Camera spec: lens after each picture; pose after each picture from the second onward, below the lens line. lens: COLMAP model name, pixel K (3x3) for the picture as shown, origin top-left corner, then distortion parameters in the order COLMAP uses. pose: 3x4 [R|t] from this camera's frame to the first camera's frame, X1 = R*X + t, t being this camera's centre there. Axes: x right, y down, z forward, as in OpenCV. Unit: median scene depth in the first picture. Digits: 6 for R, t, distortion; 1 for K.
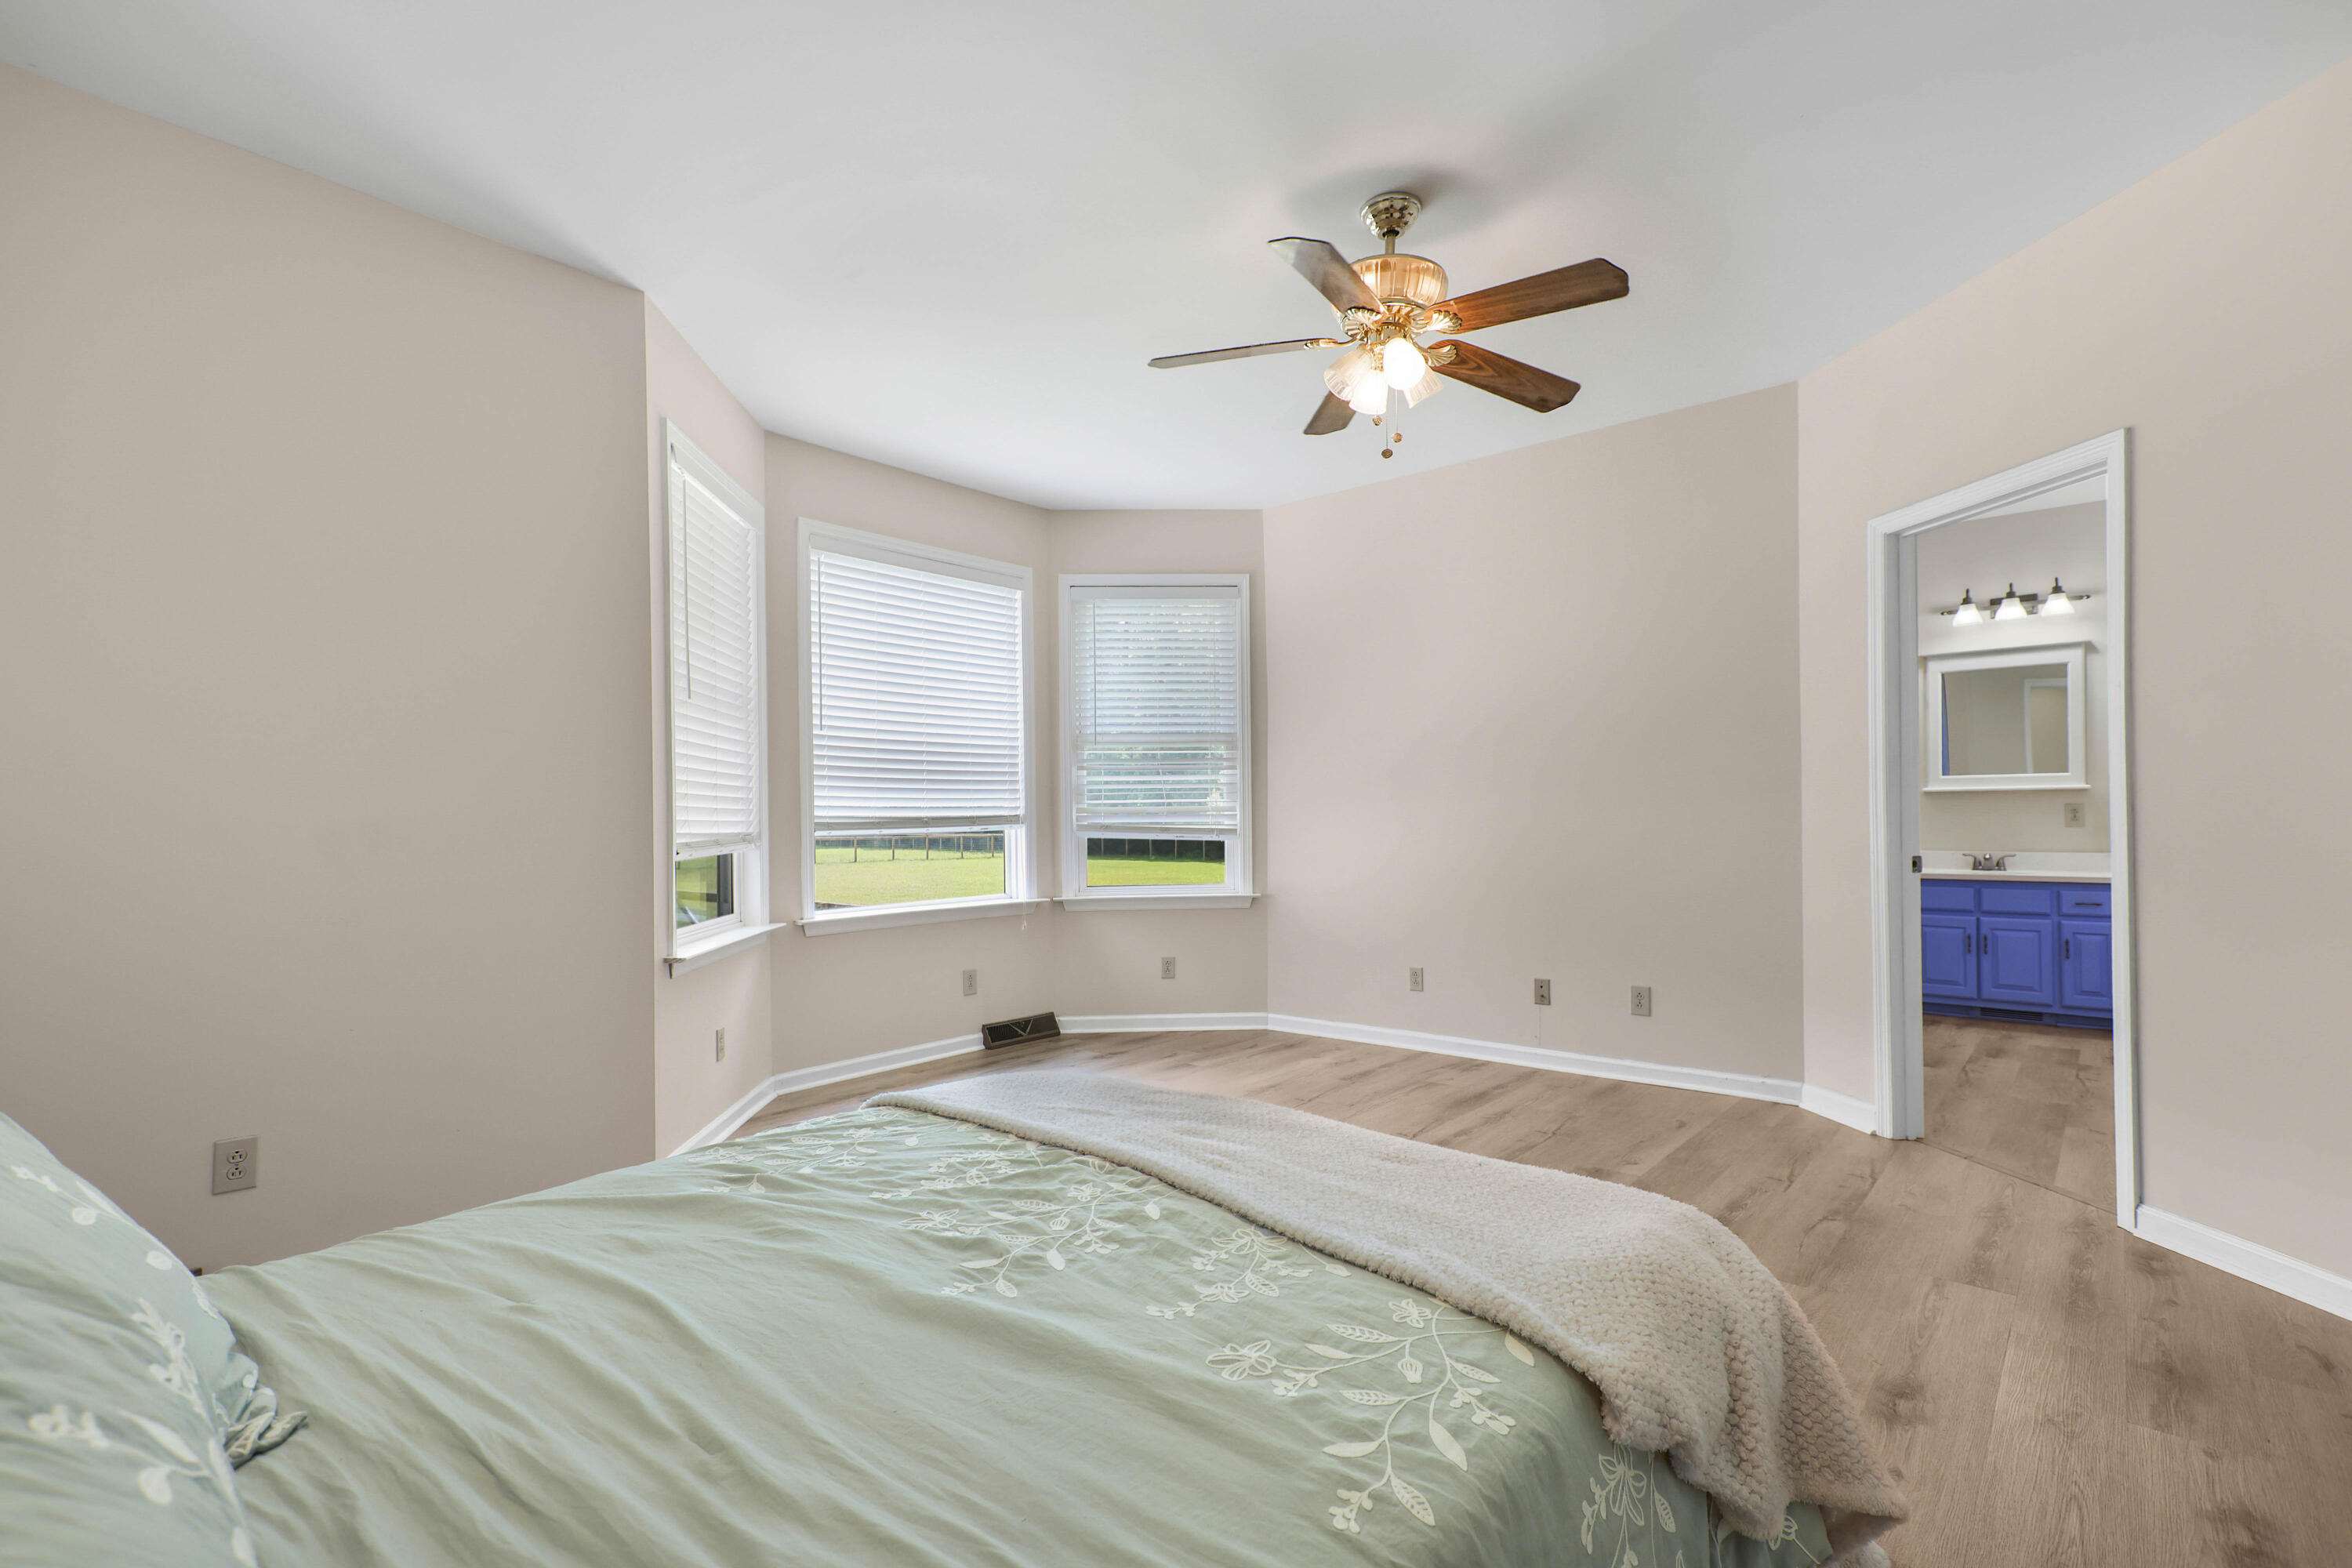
lens RADIAL K [[1066.6, 0, 1165.2], [0, 1066.6, 817.3], [0, 0, 1]] dist [0.003371, 0.002318]
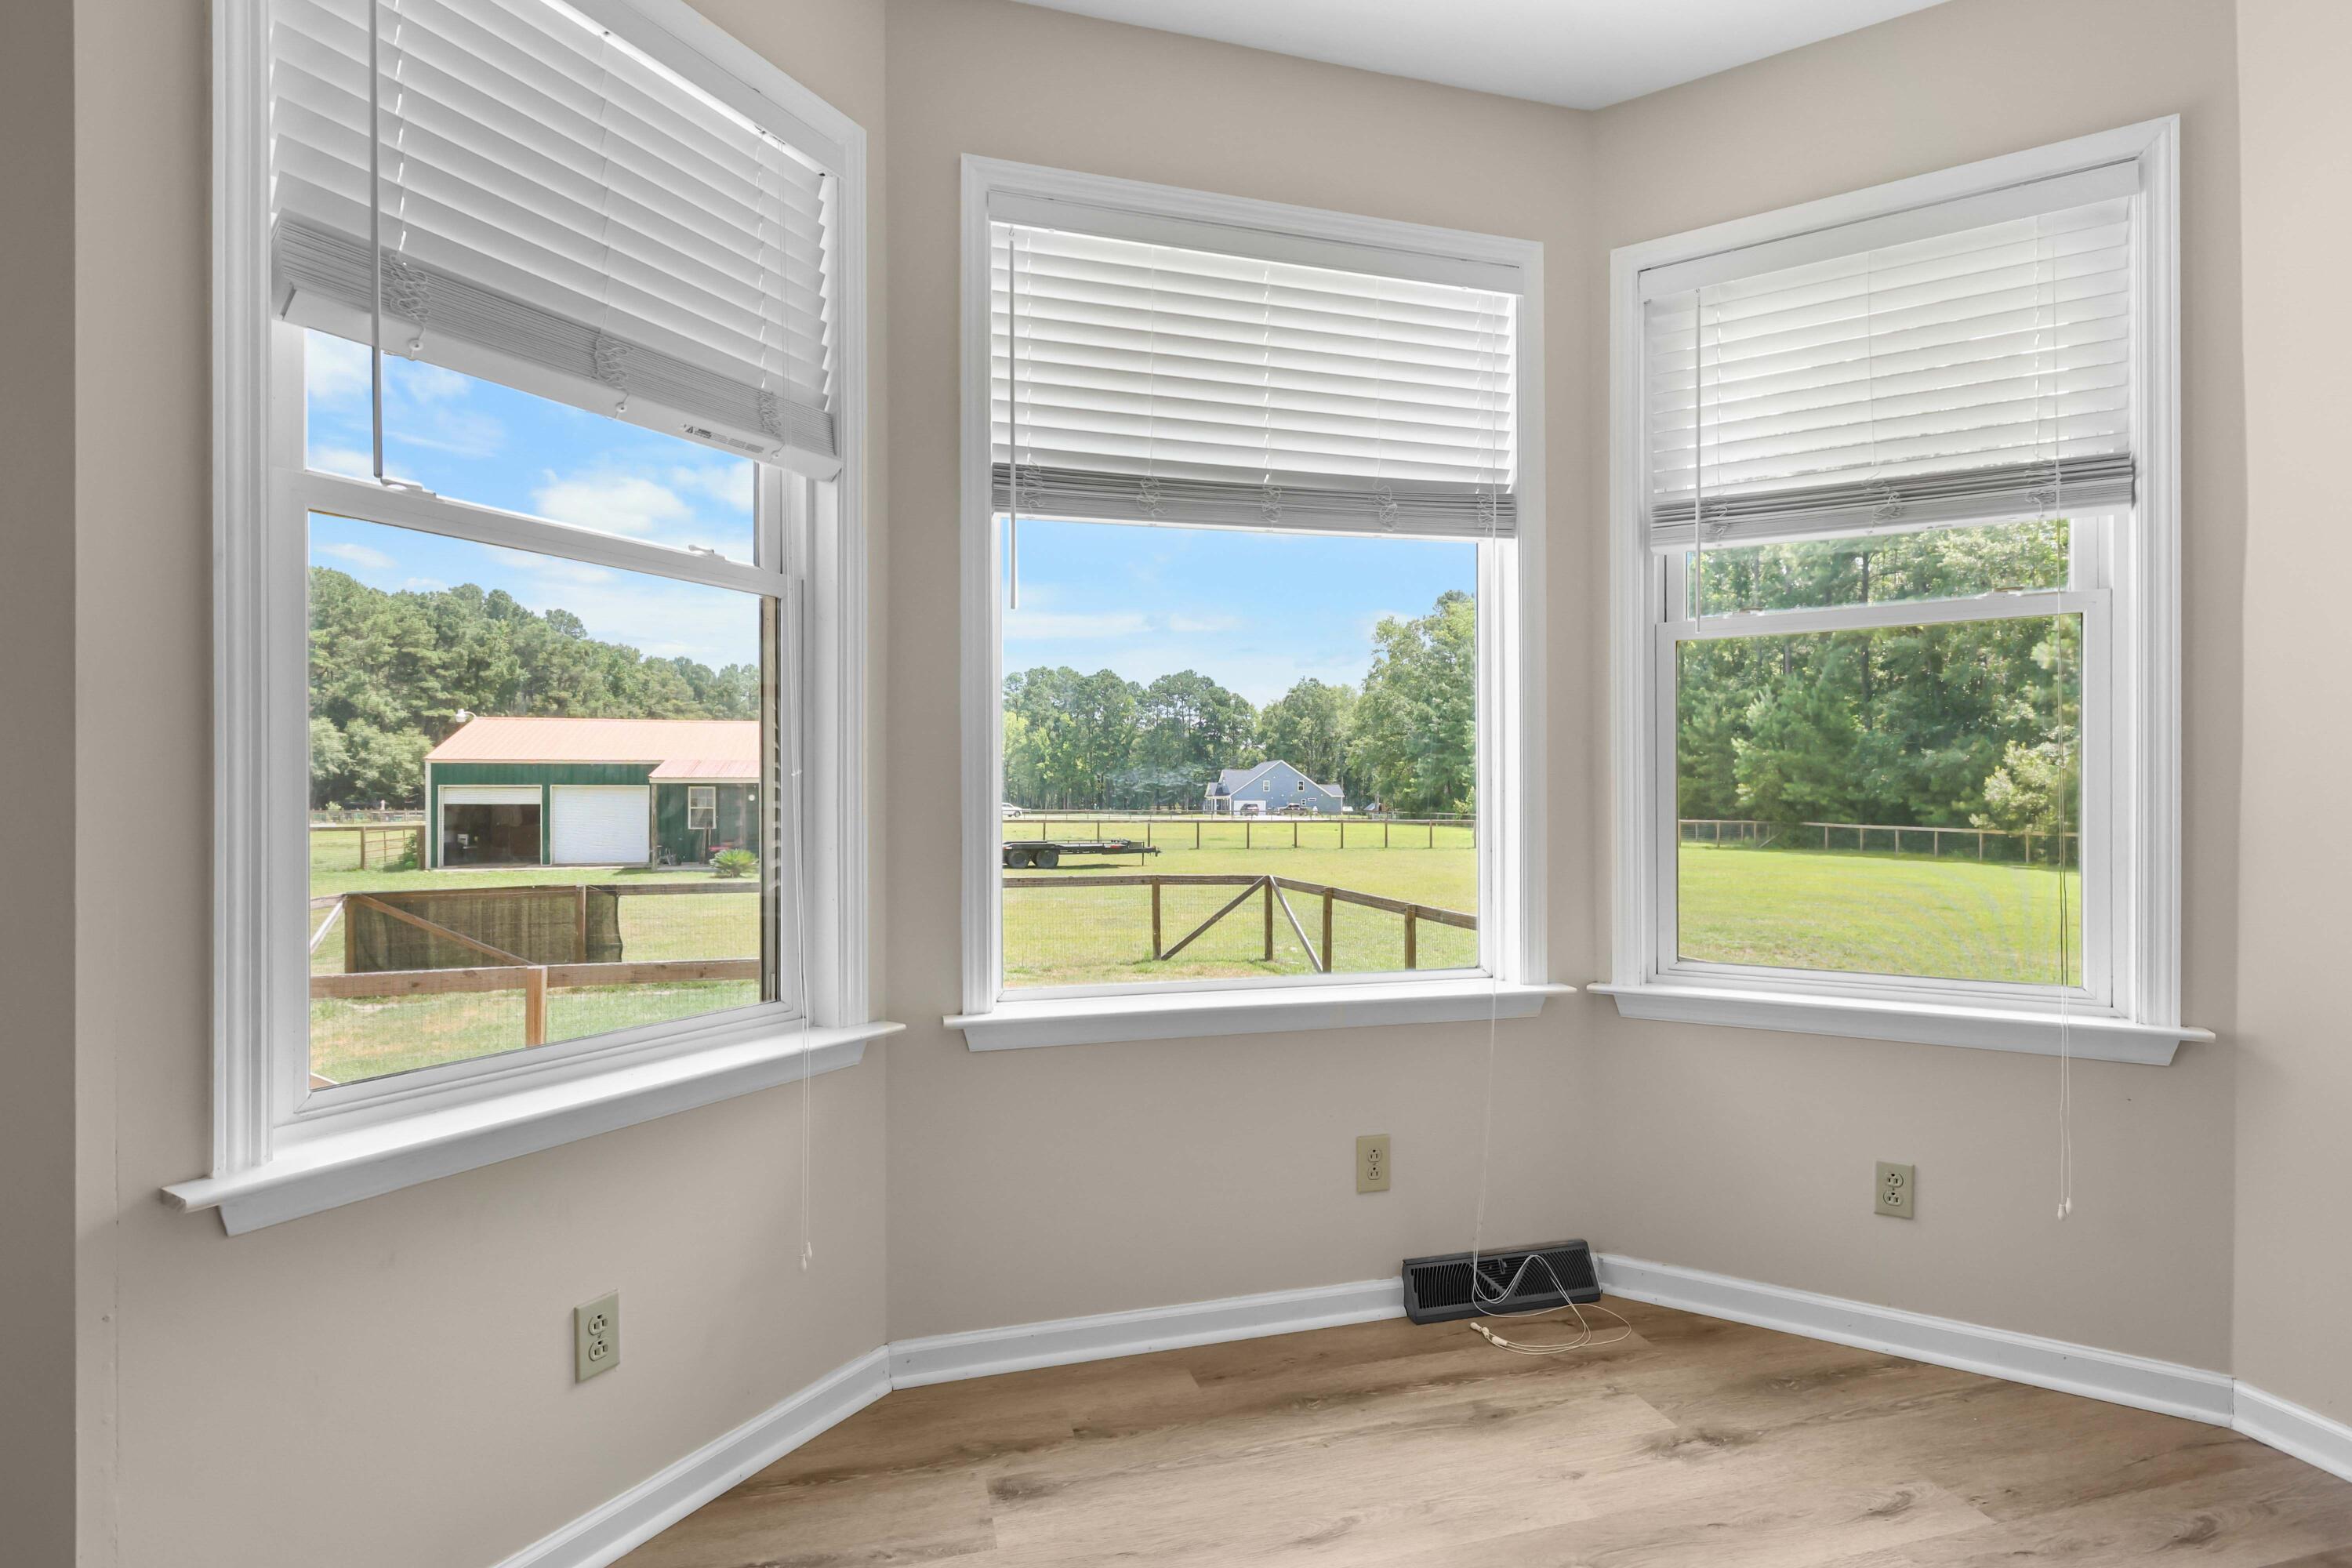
lens RADIAL K [[1145.1, 0, 1179.7], [0, 1145.1, 799.7], [0, 0, 1]] dist [0.010218, -0.000255]
pose [[0.836870, 0.014305, -0.547215, 0.013244], [-0.012760, 0.999897, 0.006624, -0.003370], [0.547253, 0.001439, 0.836966, 0.542161]]
